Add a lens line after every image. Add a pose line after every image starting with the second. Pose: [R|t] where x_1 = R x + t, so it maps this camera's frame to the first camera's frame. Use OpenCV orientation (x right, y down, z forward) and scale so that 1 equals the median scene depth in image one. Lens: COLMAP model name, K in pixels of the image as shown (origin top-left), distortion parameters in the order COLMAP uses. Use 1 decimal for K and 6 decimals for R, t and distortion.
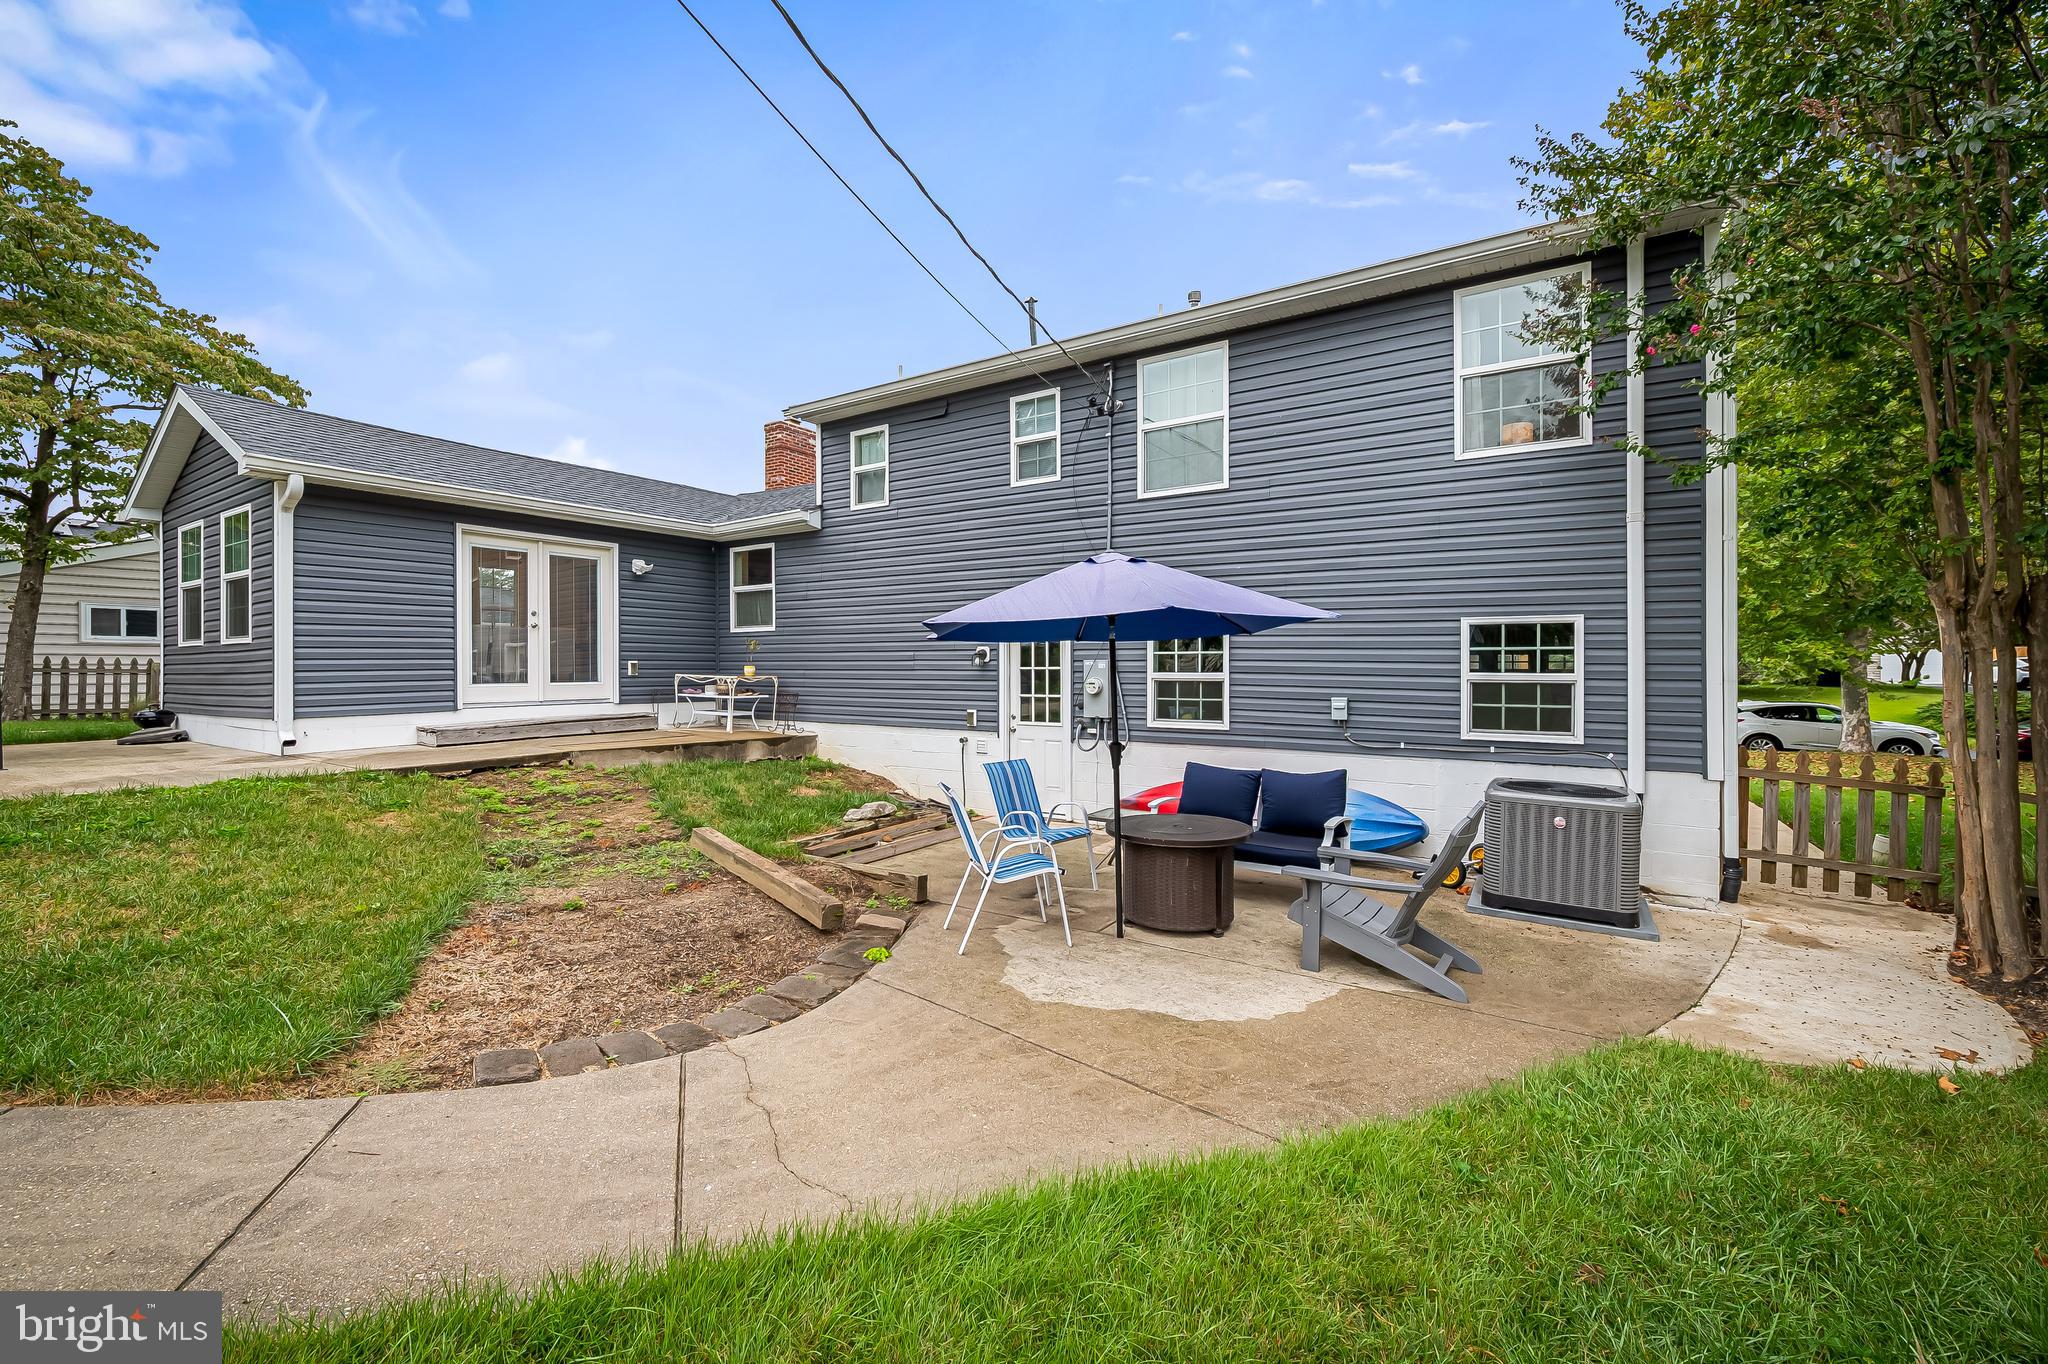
lens RADIAL K [[829.6, 0, 1019.6], [0, 829.6, 667.1], [0, 0, 1]] dist [-0.004121, -0.000563]
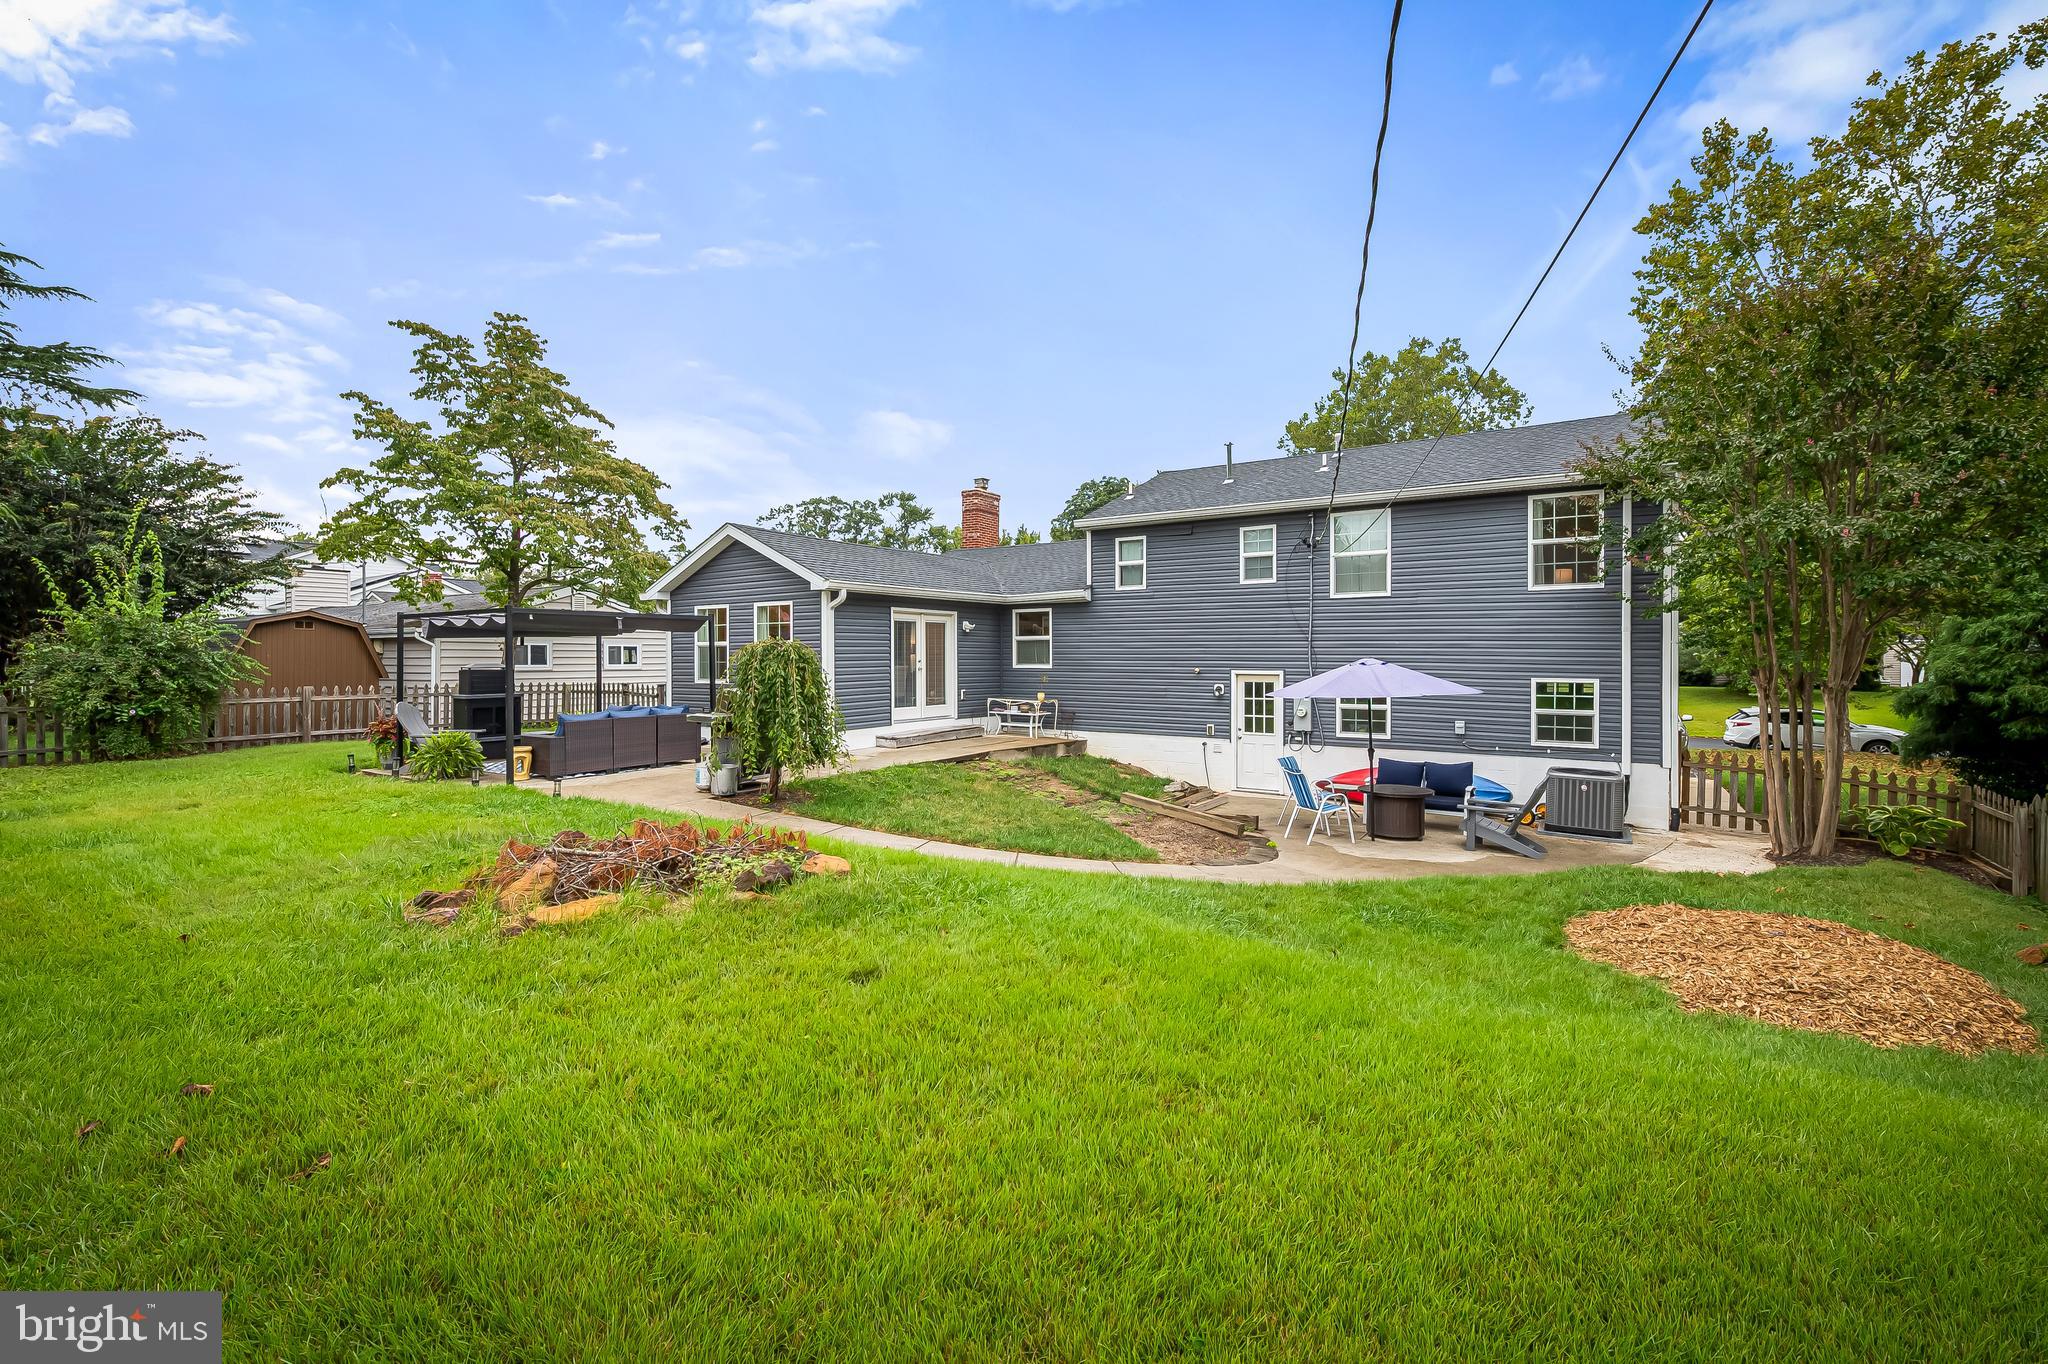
lens RADIAL K [[871.0, 0, 1023.1], [0, 871.0, 664.5], [0, 0, 1]] dist [-0.002846, -0.000415]
pose [[0.999961, 0.000770, -0.008775, -0.438437], [-0.000719, 0.999983, 0.005794, -0.078230], [0.008780, -0.005787, 0.999945, -0.711243]]
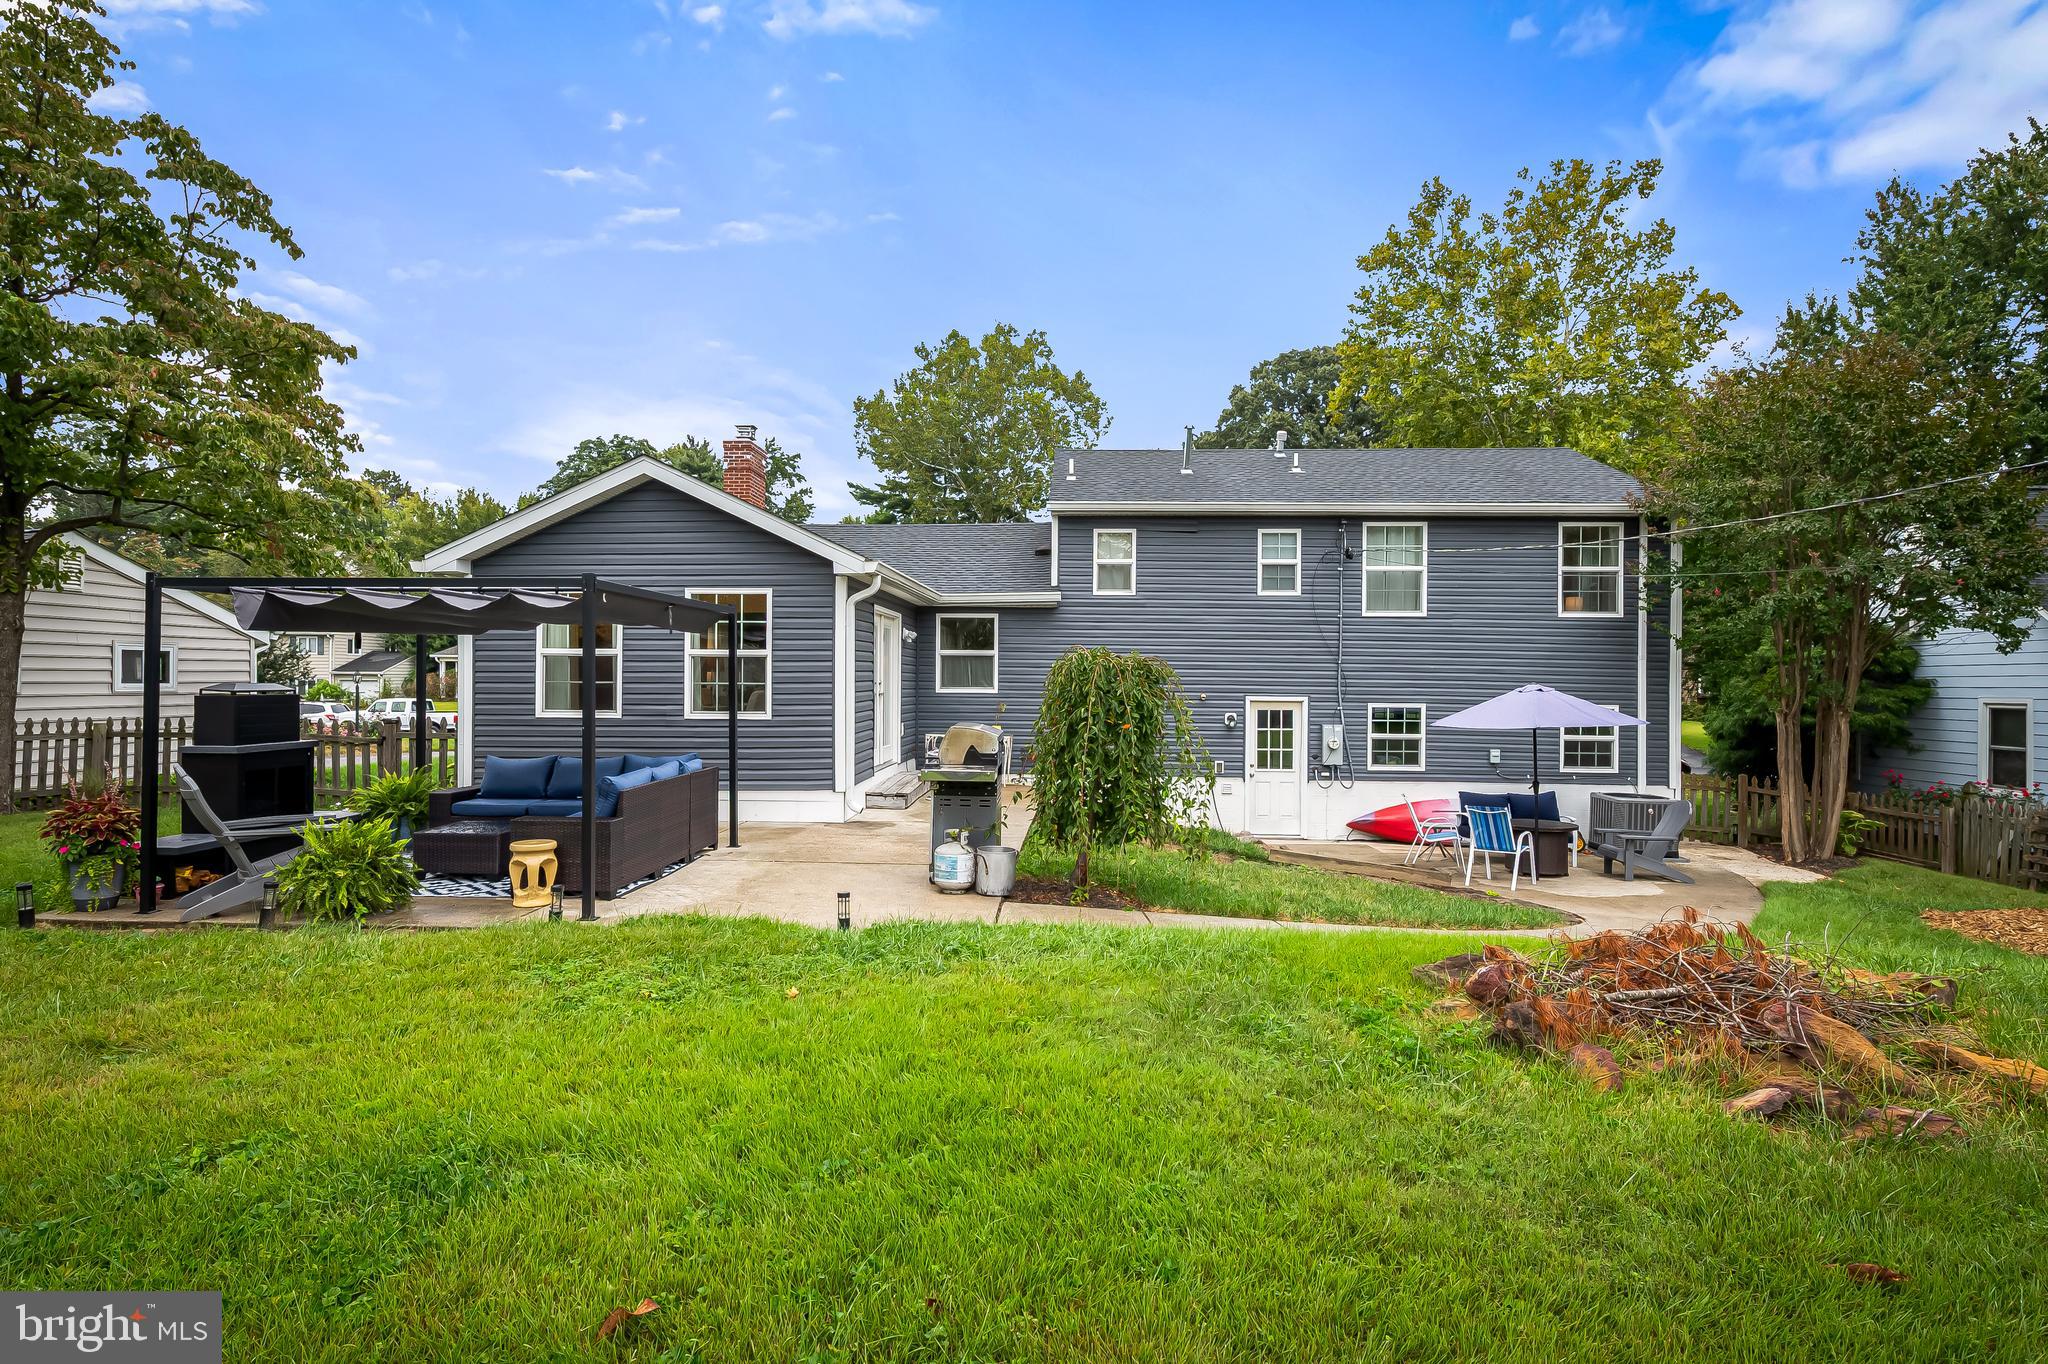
lens RADIAL K [[1069.6, 0, 1024.0], [0, 1069.6, 682.0], [0, 0, 1]] dist [-0.002354, -0.000290]
pose [[0.870098, 0.008446, 0.492807, -1.281479], [-0.009267, 0.999957, -0.000775, -0.076011], [-0.492792, -0.003893, 0.870138, -0.350007]]
